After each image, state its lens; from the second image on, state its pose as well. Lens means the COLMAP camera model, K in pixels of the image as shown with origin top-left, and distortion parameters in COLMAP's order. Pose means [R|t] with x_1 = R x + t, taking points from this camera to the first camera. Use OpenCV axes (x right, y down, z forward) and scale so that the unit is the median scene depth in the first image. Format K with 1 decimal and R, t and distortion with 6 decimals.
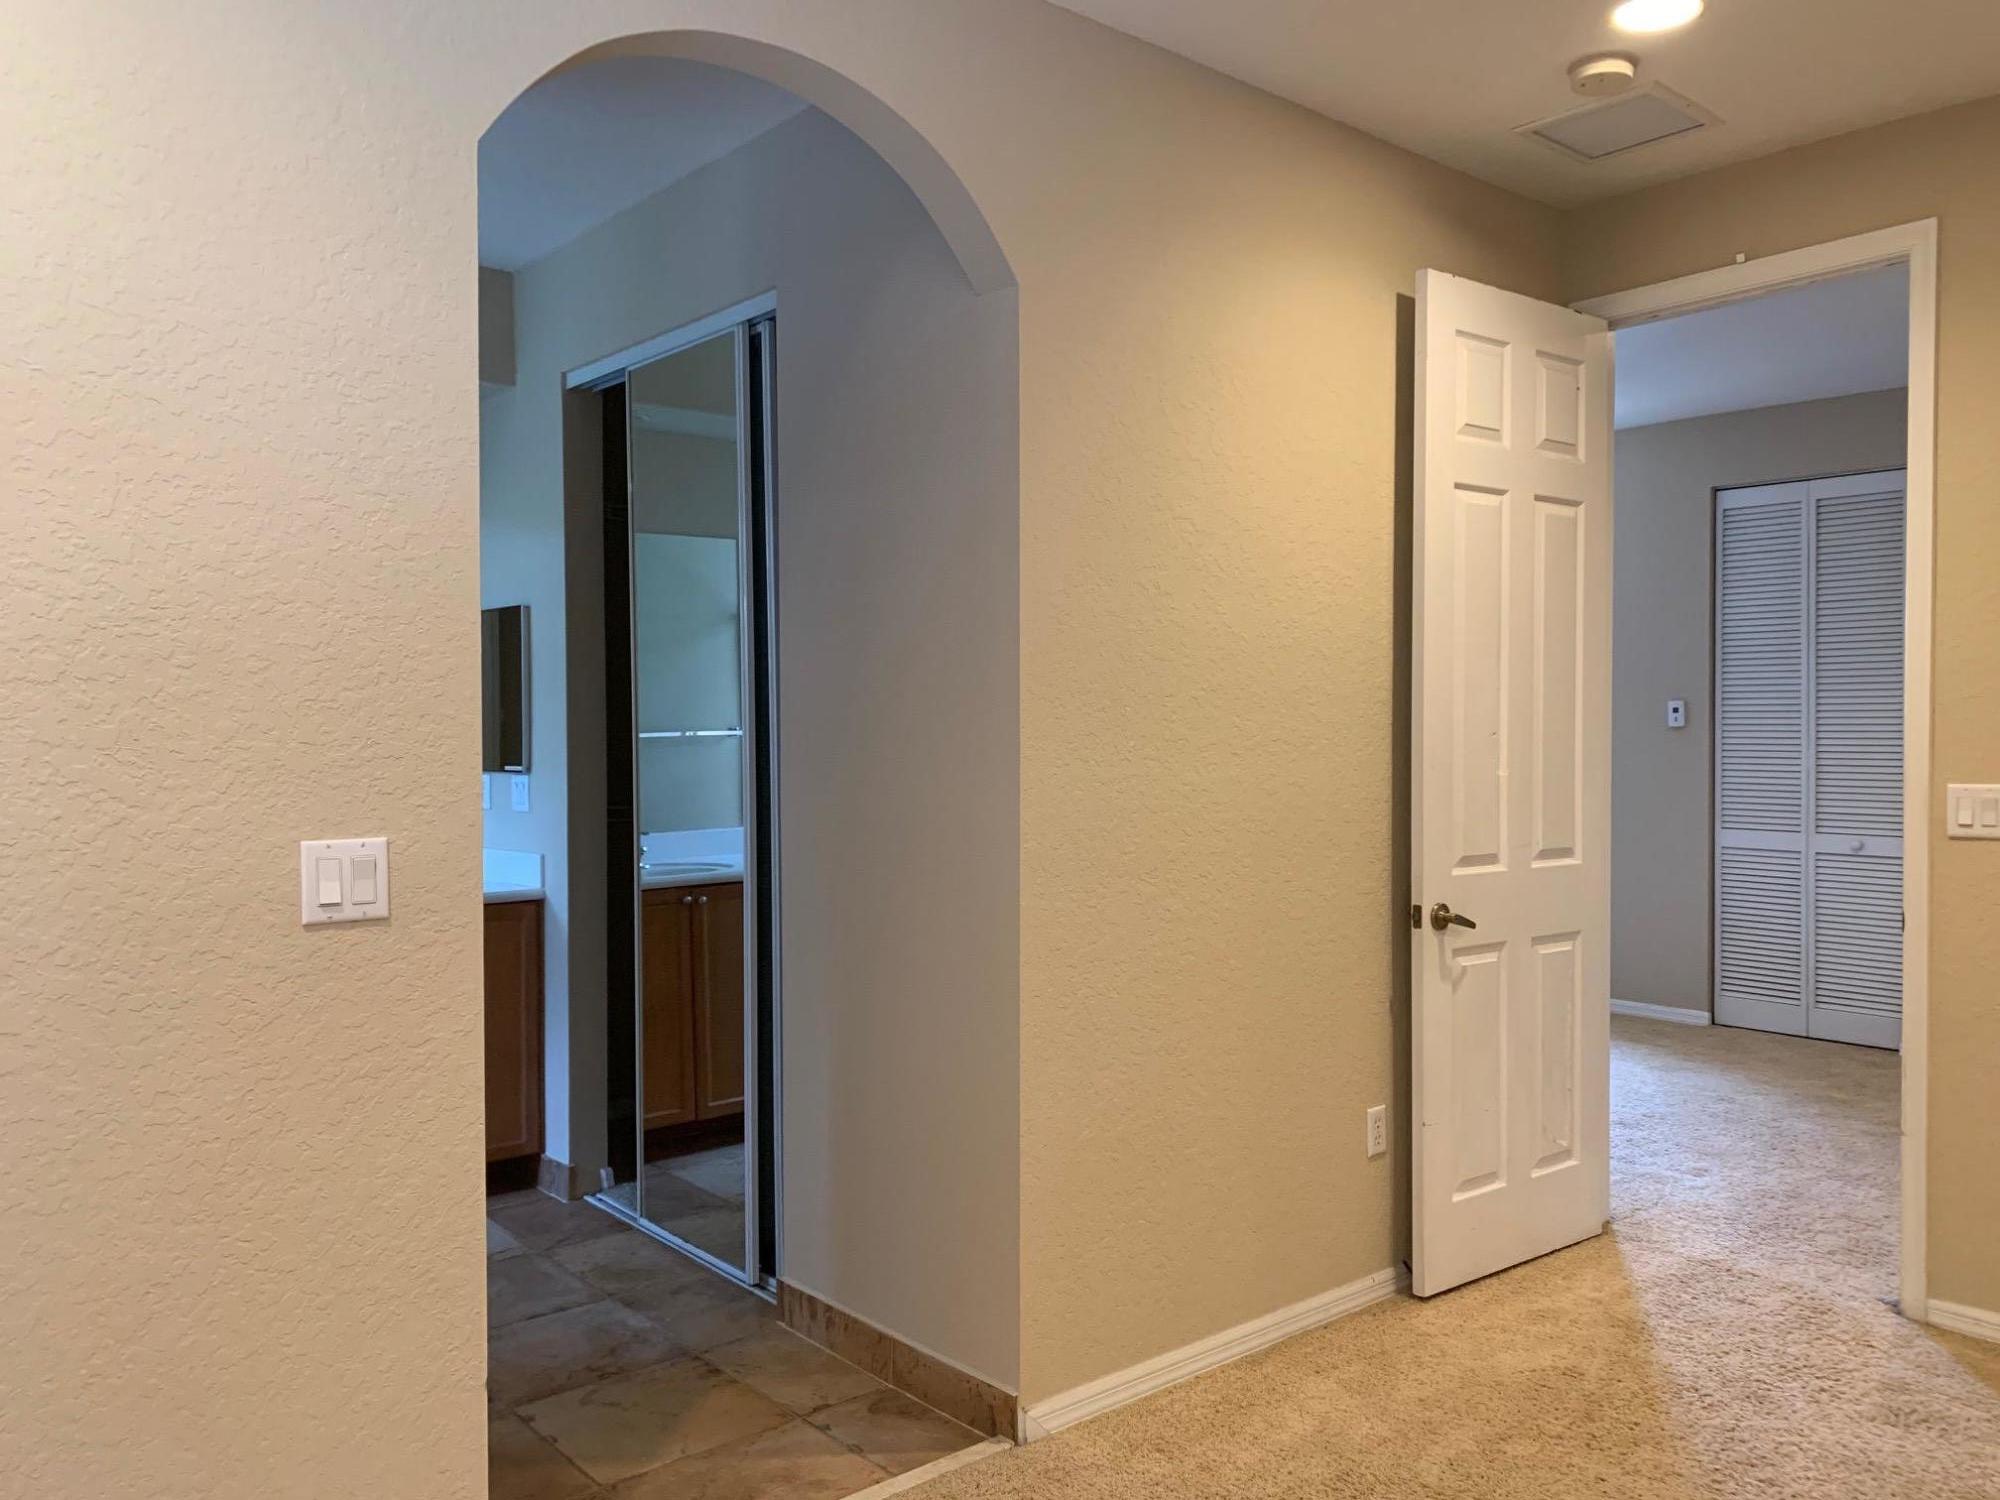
lens RADIAL K [[1535.3, 0, 1000.9], [0, 1535.3, 751.8], [0, 0, 1]] dist [-0.001871, -0.000502]
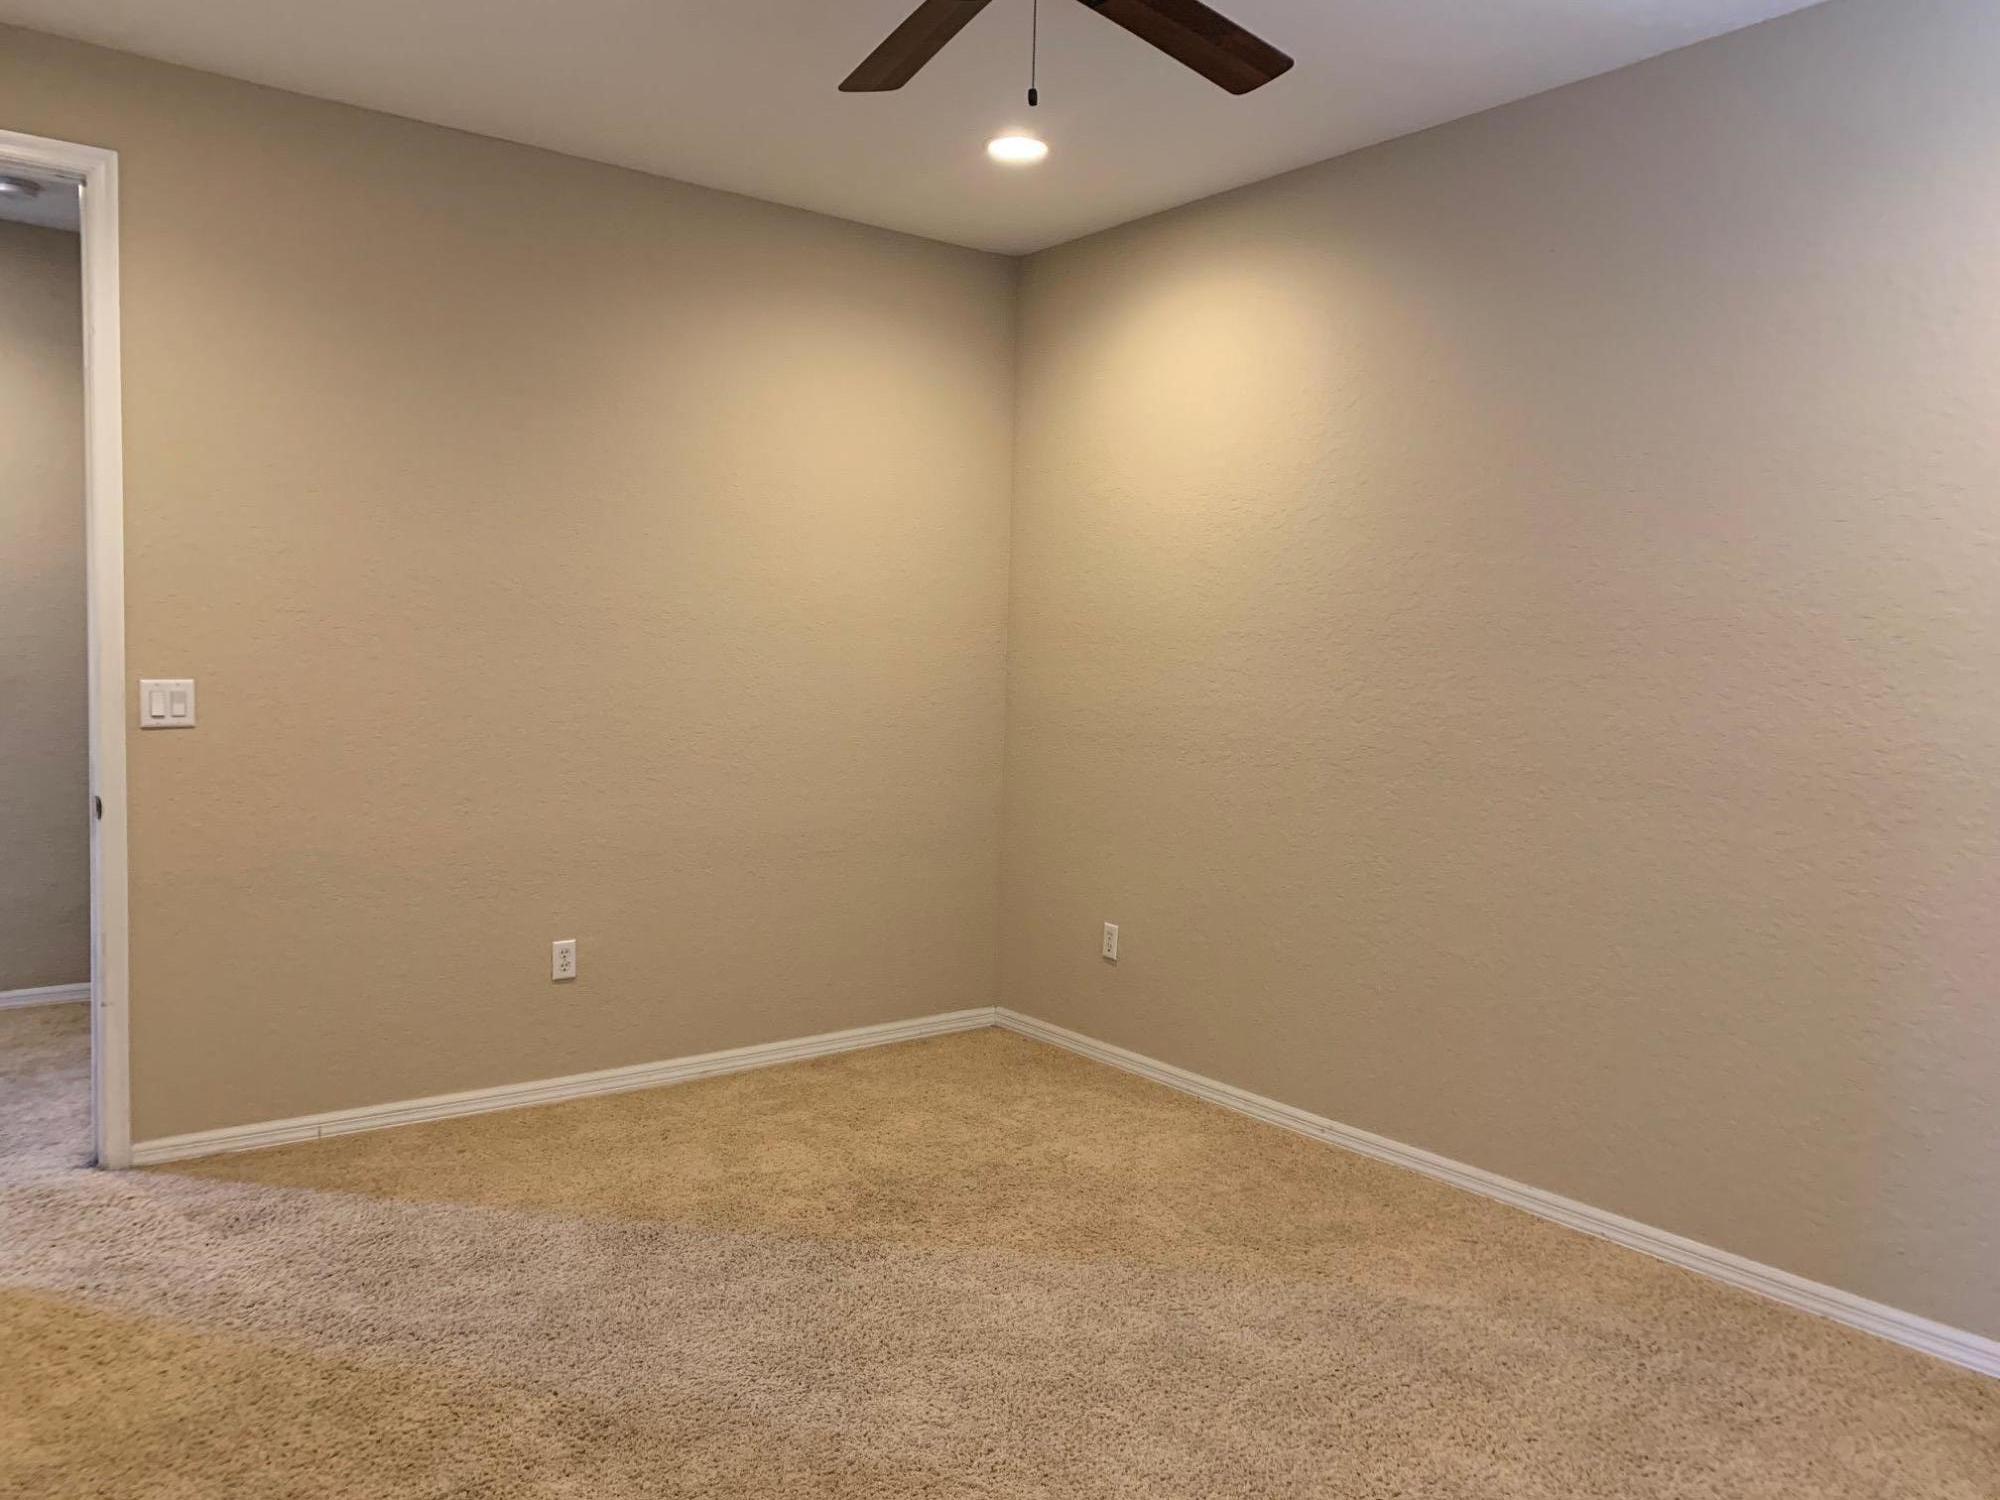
lens RADIAL K [[1535.3, 0, 1001.7], [0, 1535.3, 748.1], [0, 0, 1]] dist [-0.001871, -0.000502]
pose [[0.066121, -0.066757, 0.995576, -0.447143], [-0.004656, 0.997728, 0.067211, -0.007170], [-0.997801, -0.009080, 0.065660, 0.307894]]
